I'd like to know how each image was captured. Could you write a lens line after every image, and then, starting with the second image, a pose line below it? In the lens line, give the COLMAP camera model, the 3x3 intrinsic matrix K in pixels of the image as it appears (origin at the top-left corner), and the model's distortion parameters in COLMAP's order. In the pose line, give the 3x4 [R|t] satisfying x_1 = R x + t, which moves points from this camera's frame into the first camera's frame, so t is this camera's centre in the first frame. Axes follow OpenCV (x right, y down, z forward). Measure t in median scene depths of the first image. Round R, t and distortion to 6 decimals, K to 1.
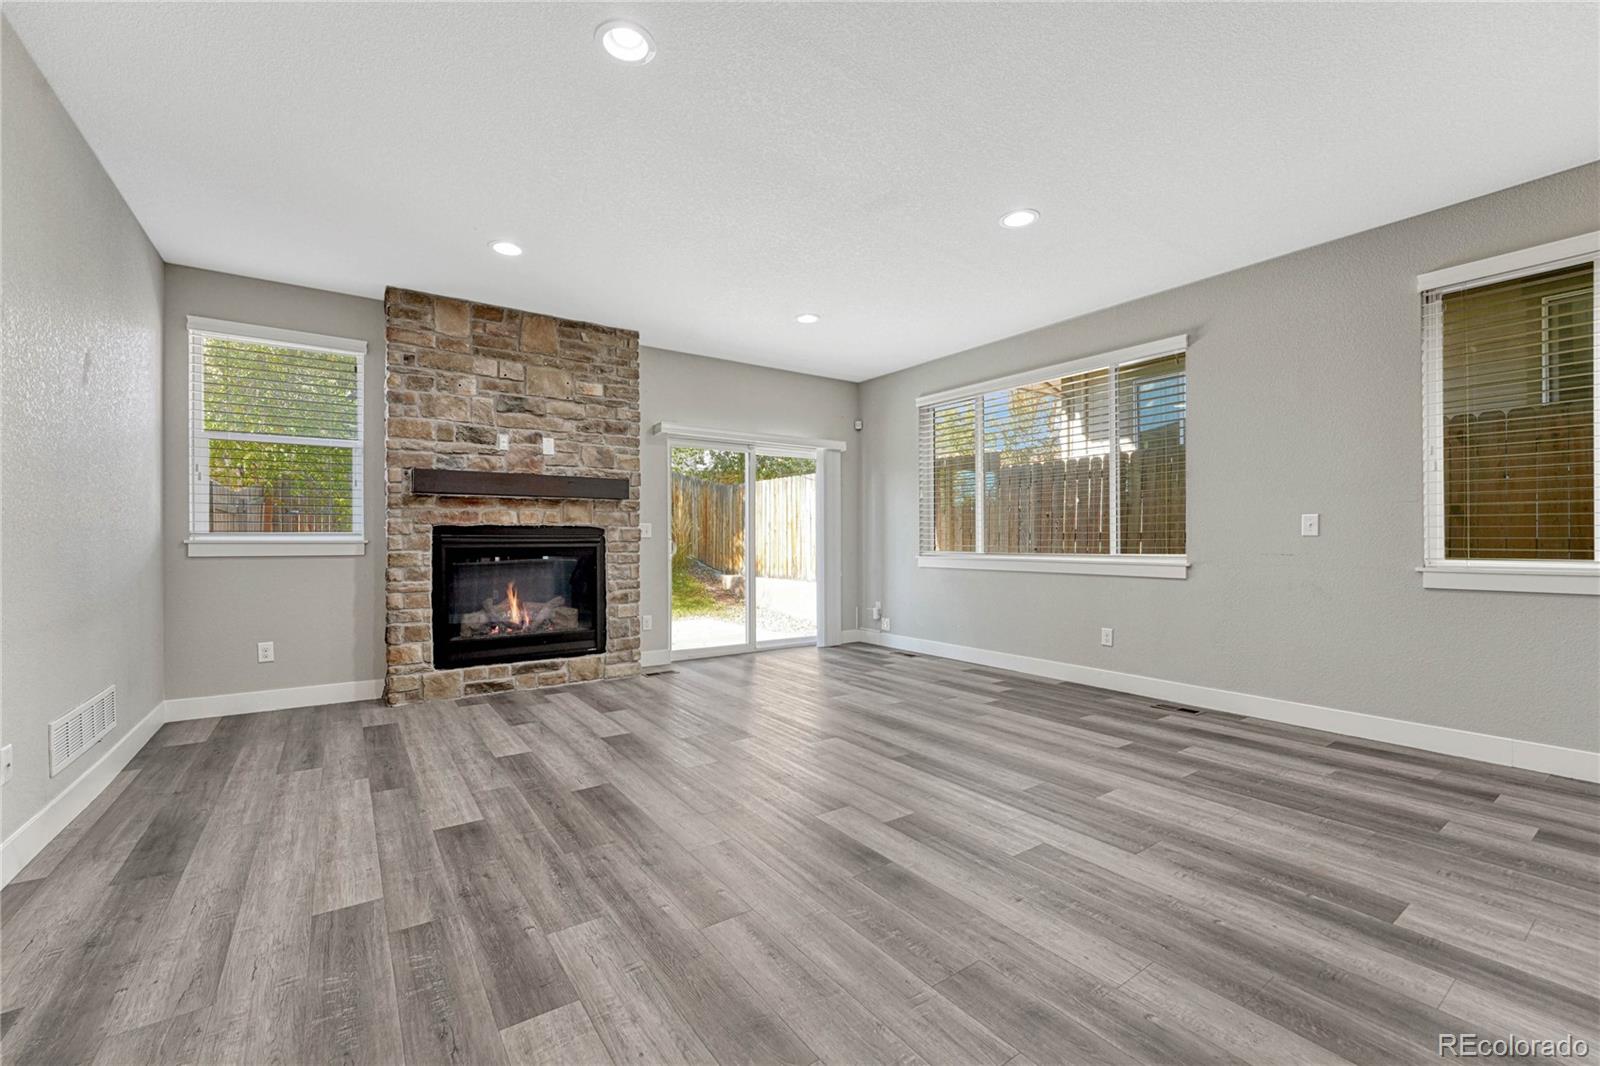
lens RADIAL K [[658.8, 0, 769.6], [0, 658.8, 537.3], [0, 0, 1]] dist [-0.010000, 0.000669]
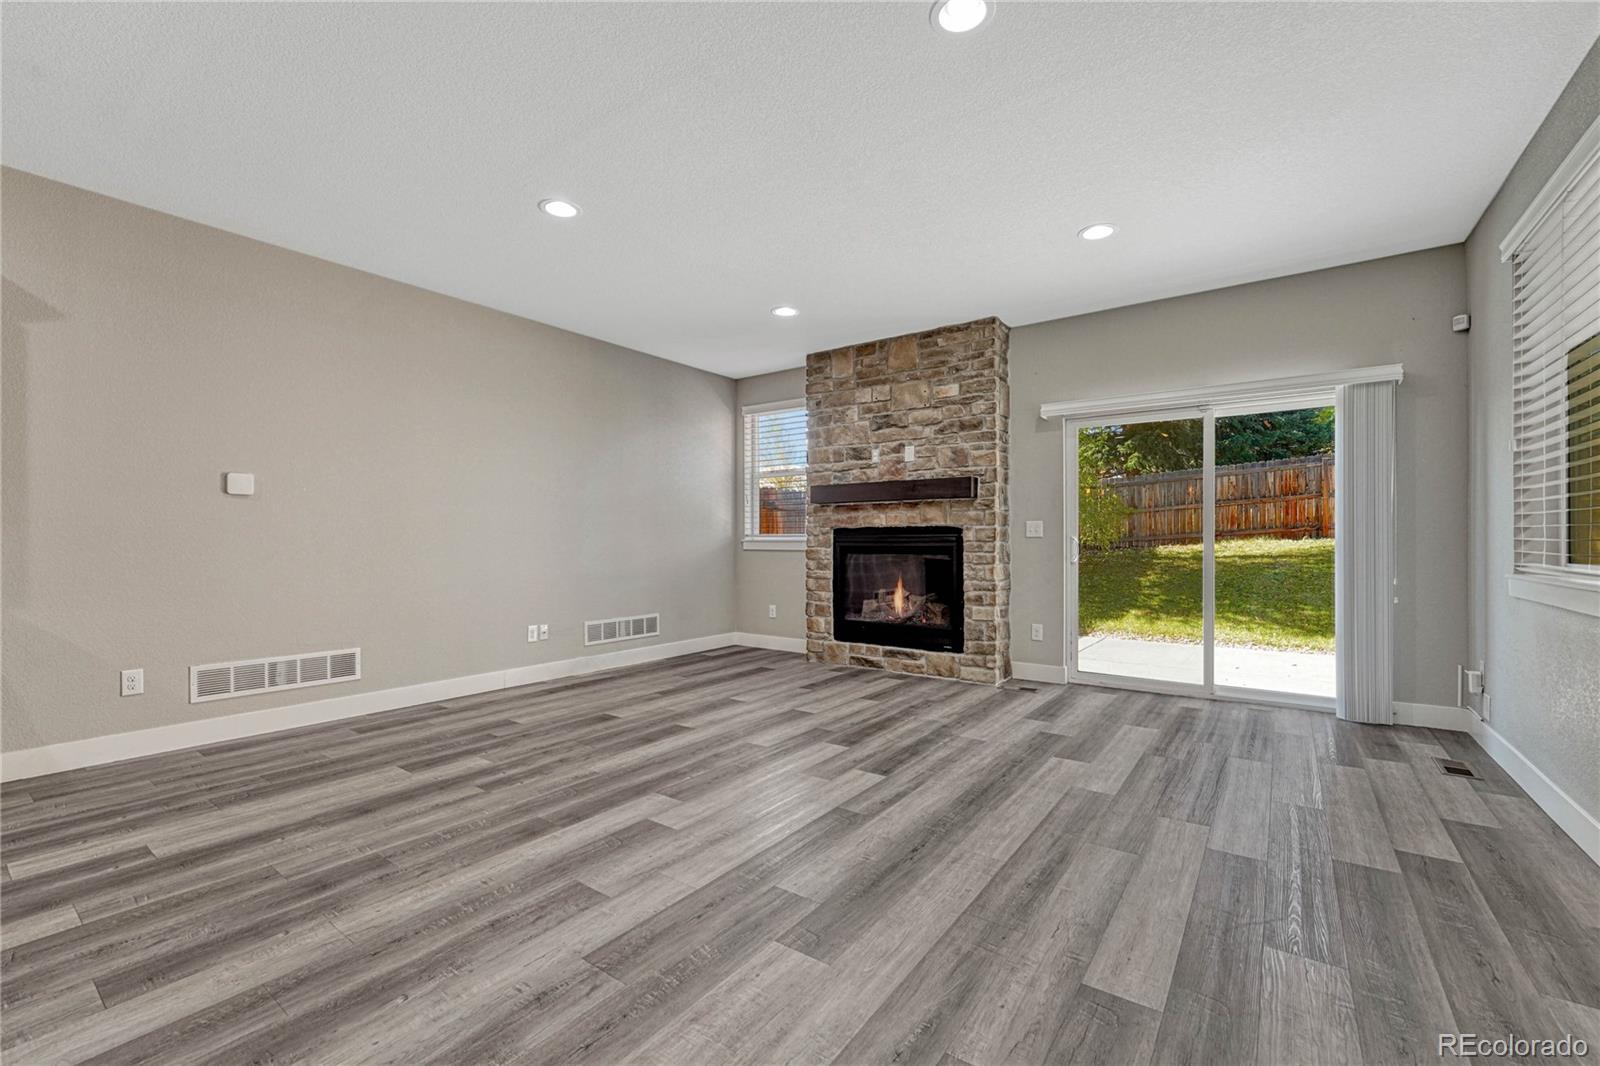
lens RADIAL K [[658.8, 0, 801.9], [0, 658.8, 539.5], [0, 0, 1]] dist [-0.010000, 0.000669]
pose [[0.345019, 0.000819, -0.938596, 0.665475], [0.004319, 0.999988, 0.002460, 0.000551], [0.938586, -0.004902, 0.345011, 0.481507]]
